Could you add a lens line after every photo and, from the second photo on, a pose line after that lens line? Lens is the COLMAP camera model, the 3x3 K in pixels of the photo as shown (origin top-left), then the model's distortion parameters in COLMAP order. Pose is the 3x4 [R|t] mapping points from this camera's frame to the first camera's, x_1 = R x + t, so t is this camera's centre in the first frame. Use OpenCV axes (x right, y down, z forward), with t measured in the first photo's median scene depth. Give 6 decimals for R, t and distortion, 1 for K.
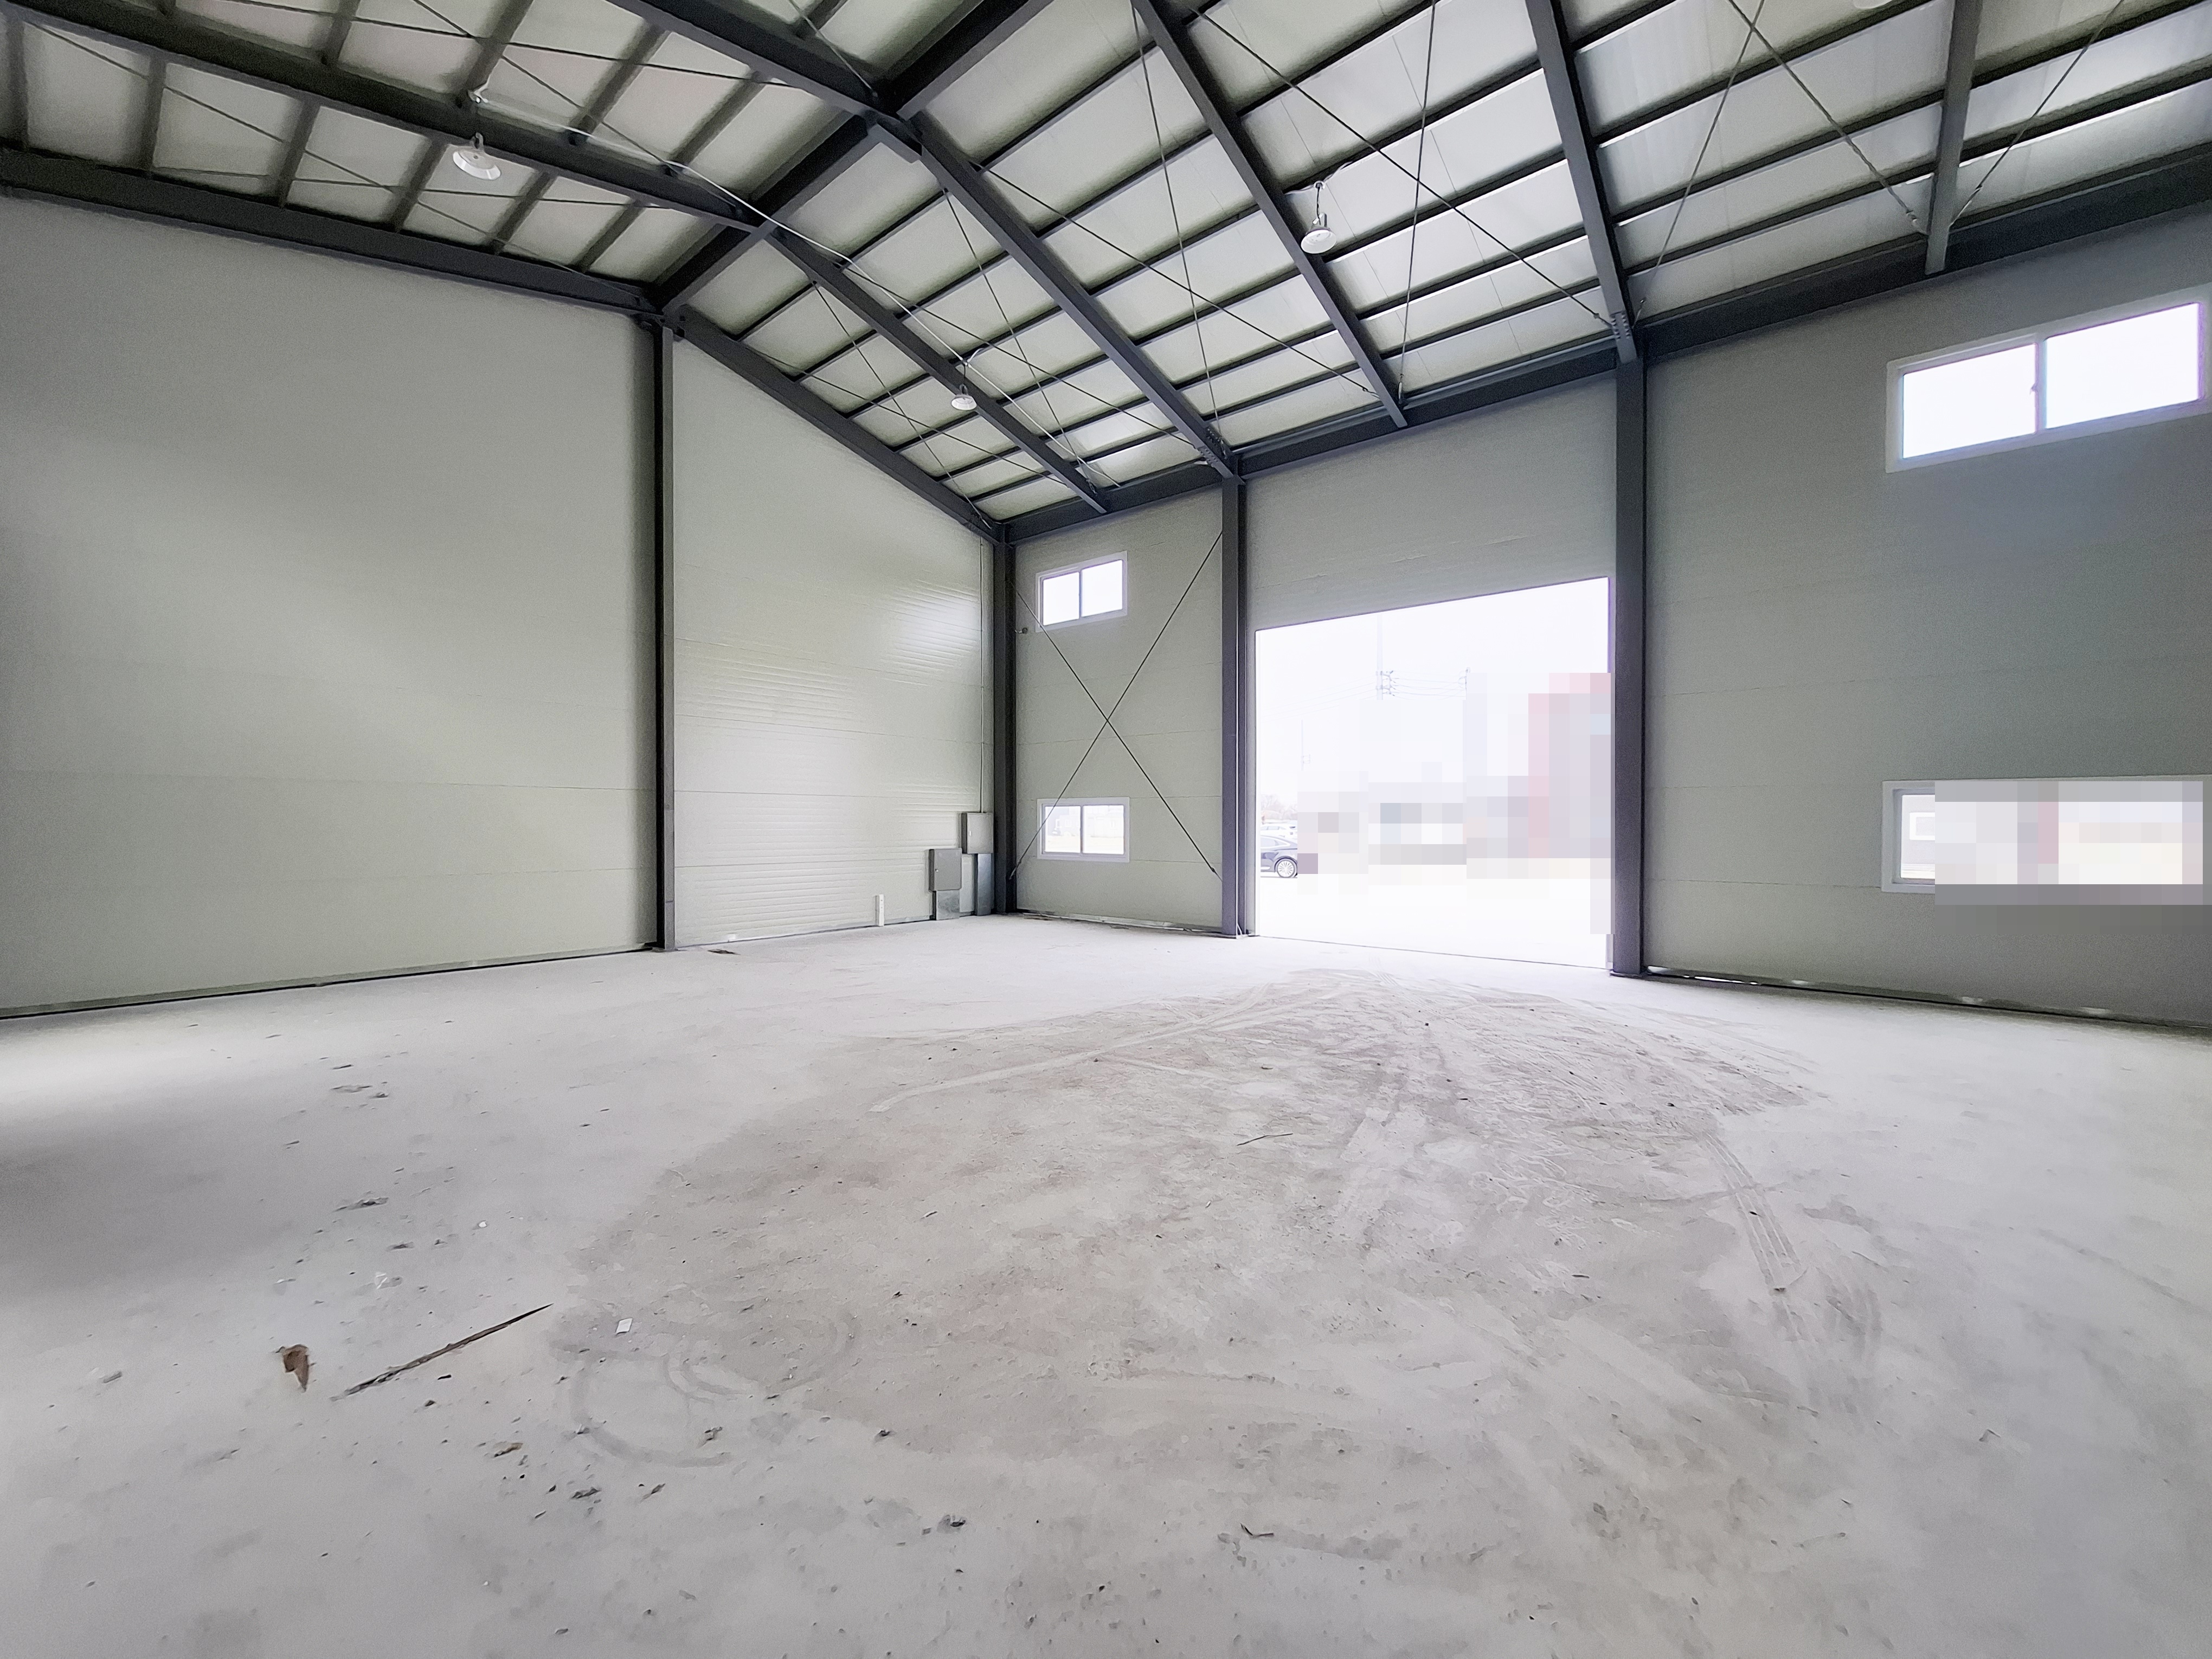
lens RADIAL K [[884.1, 0, 1101.7], [0, 884.1, 821.3], [0, 0, 1]] dist [-0.000605, 0.001301]
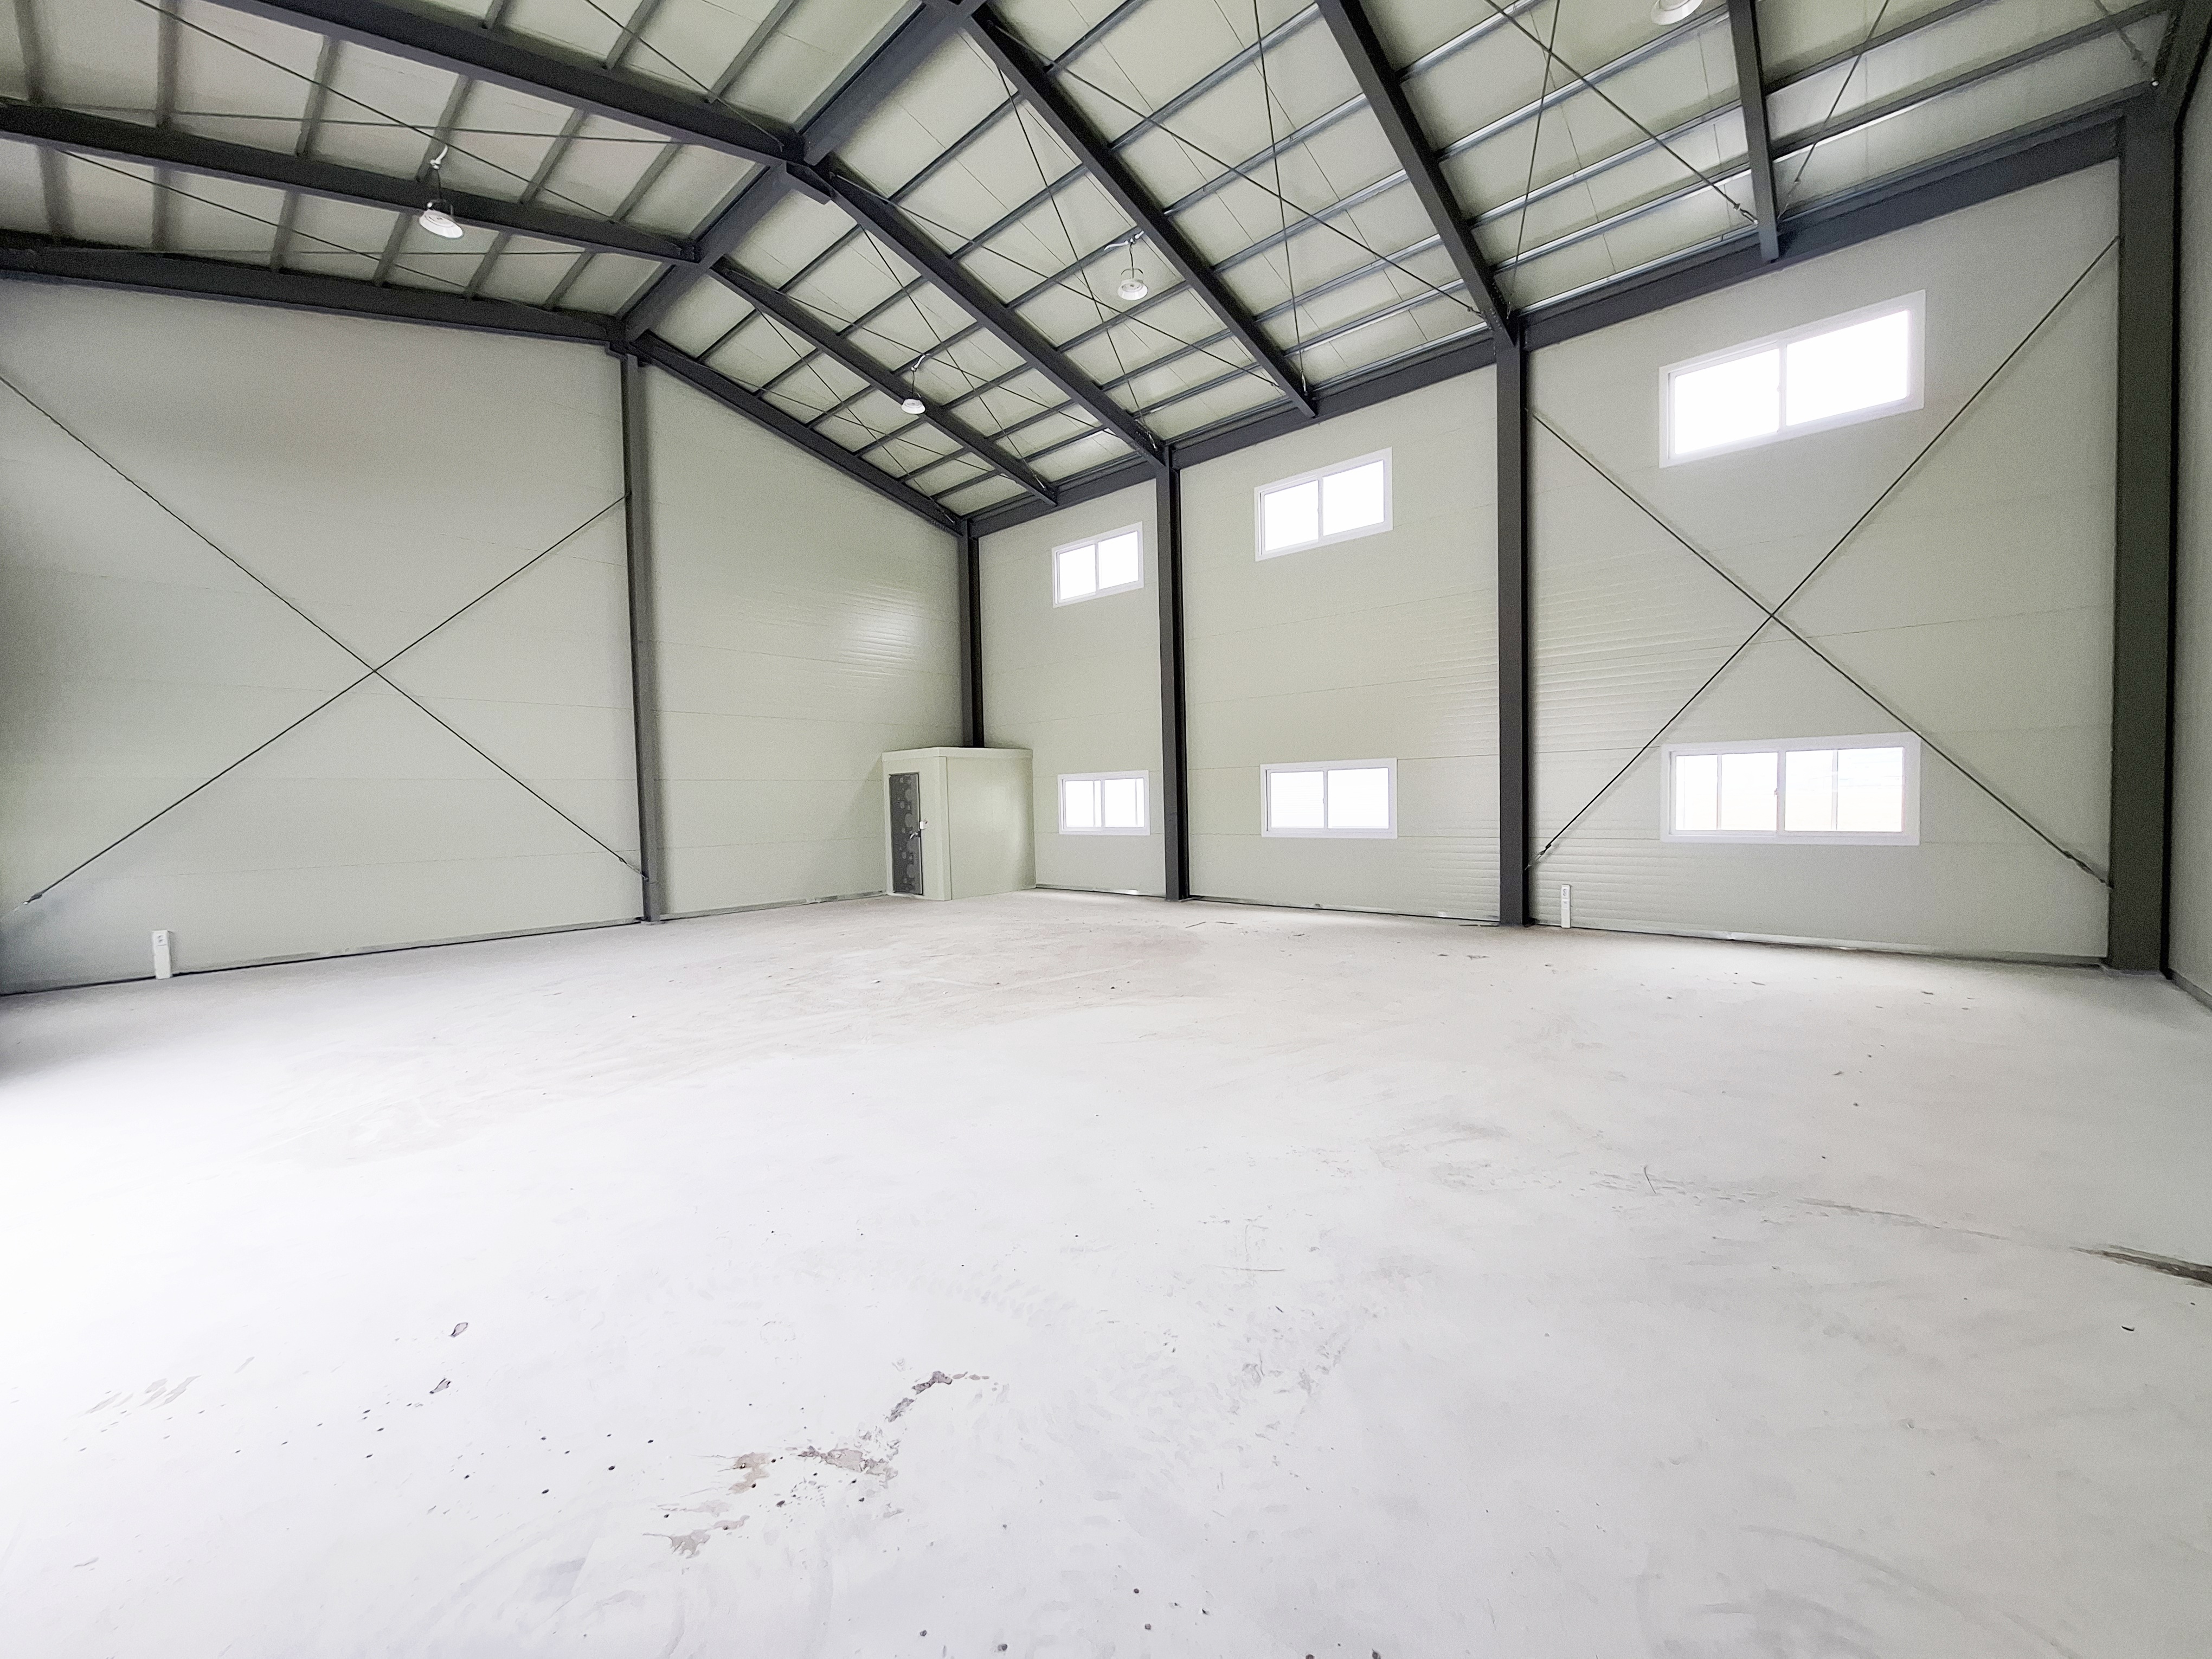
lens RADIAL K [[884.1, 0, 1101.9], [0, 884.1, 830.0], [0, 0, 1]] dist [-0.000605, 0.001301]
pose [[0.998732, -0.024162, -0.044174, 0.125757], [0.025906, 0.998890, 0.039343, 0.000221], [0.043174, -0.040437, 0.998249, -0.096845]]
